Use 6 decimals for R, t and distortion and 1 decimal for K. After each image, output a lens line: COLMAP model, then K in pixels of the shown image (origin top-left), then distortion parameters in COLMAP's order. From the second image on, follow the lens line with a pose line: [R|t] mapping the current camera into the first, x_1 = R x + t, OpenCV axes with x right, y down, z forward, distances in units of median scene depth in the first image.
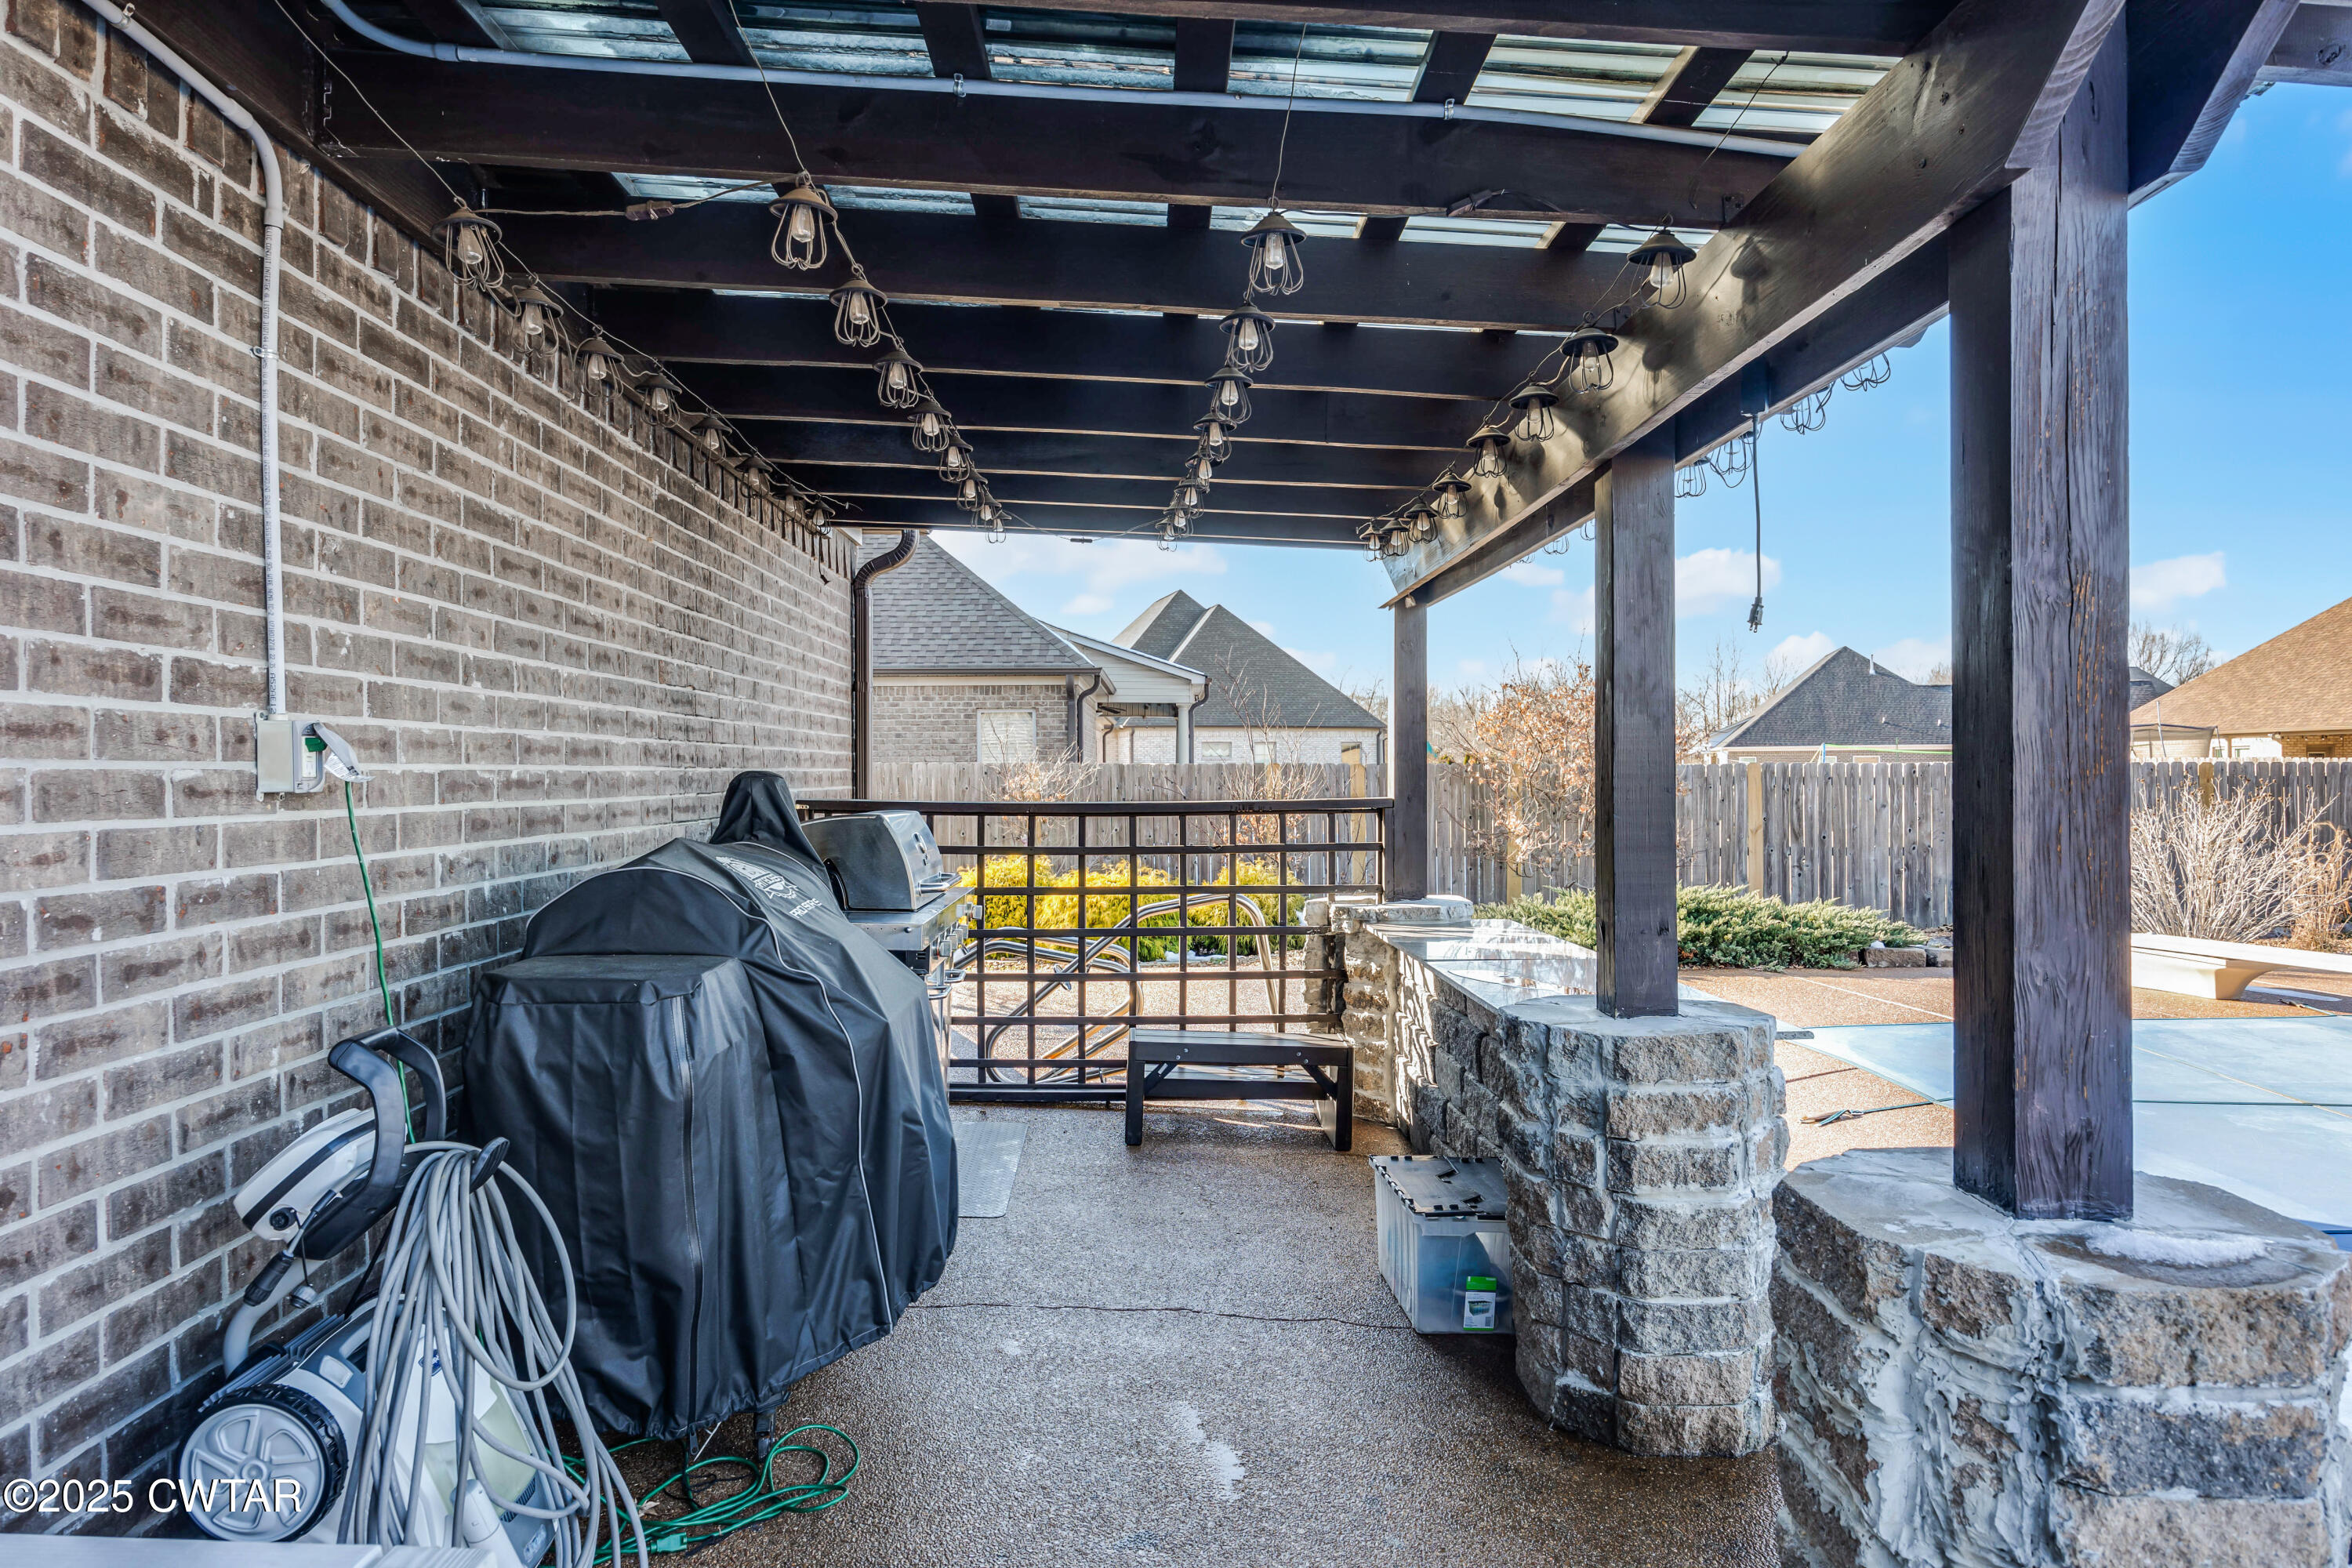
lens RADIAL K [[1431.5, 0, 1170.2], [0, 1431.5, 780.8], [0, 0, 1]] dist [-0.004852, -0.001670]
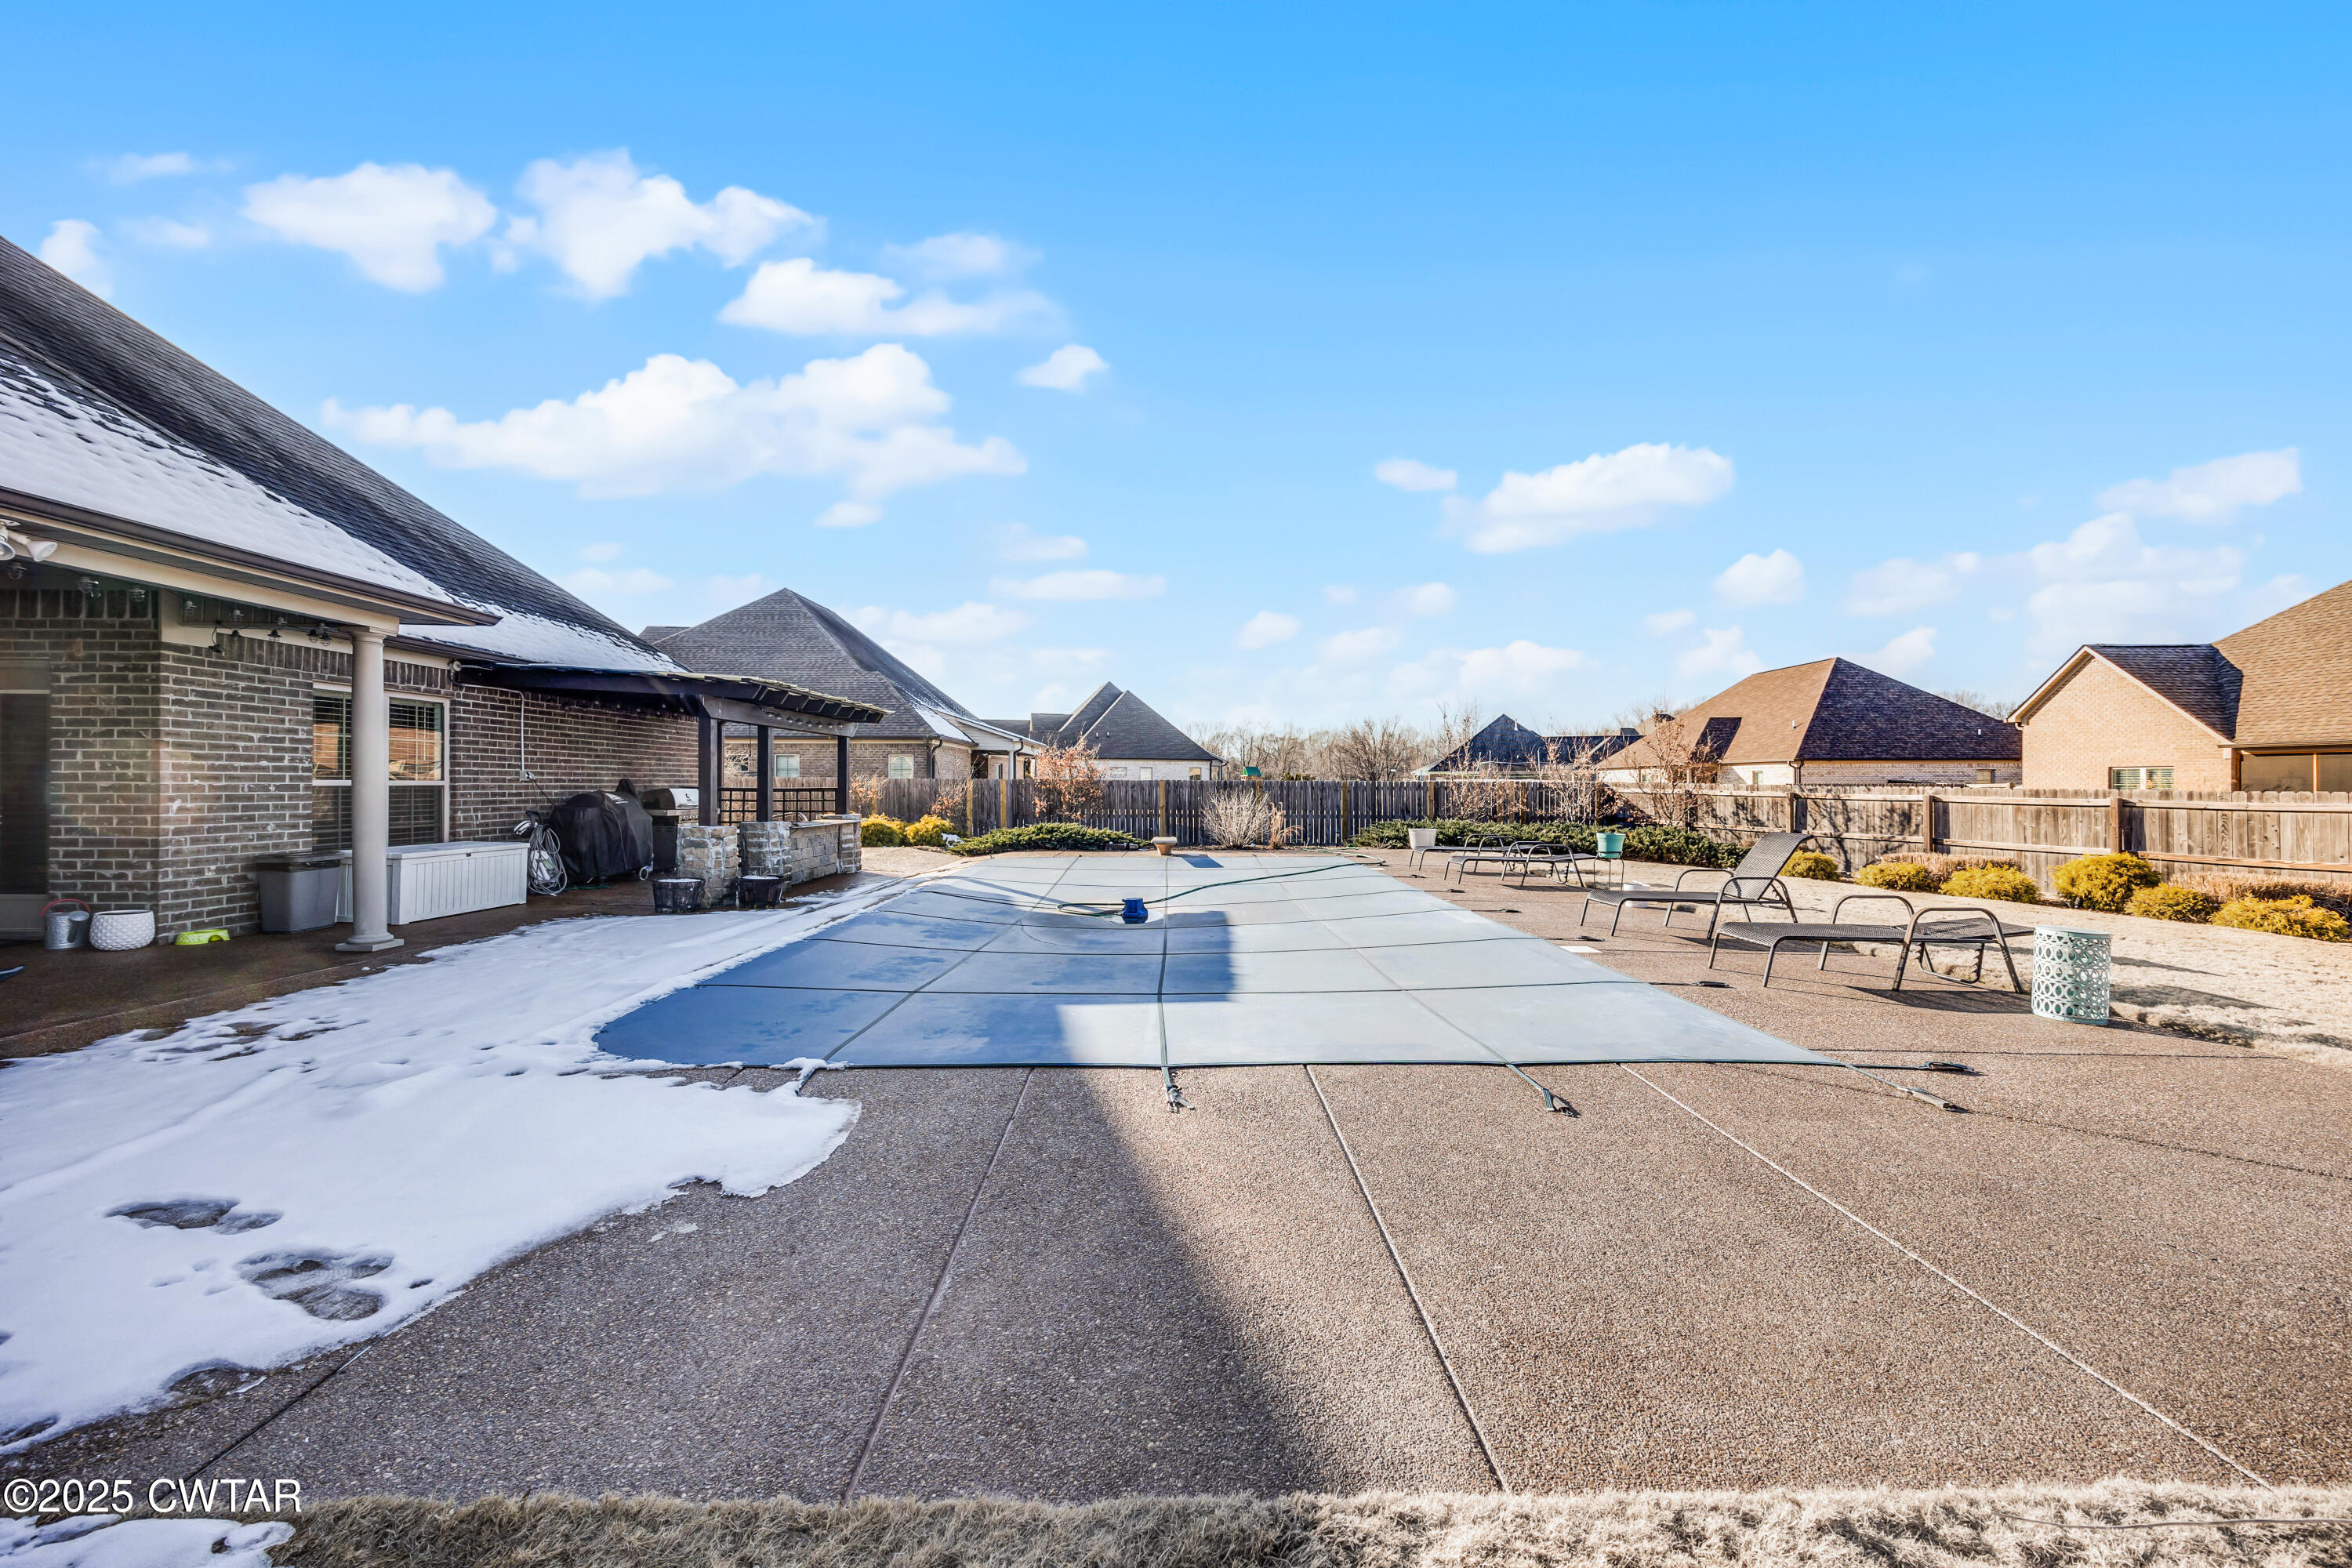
lens RADIAL K [[911.7, 0, 1180.6], [0, 911.7, 785.8], [0, 0, 1]] dist [0.002063, 0.000126]
pose [[0.999935, 0.006029, 0.009718, 2.680791], [-0.005980, 0.999969, -0.005132, 0.038694], [-0.009749, 0.005073, 0.999940, -3.678698]]
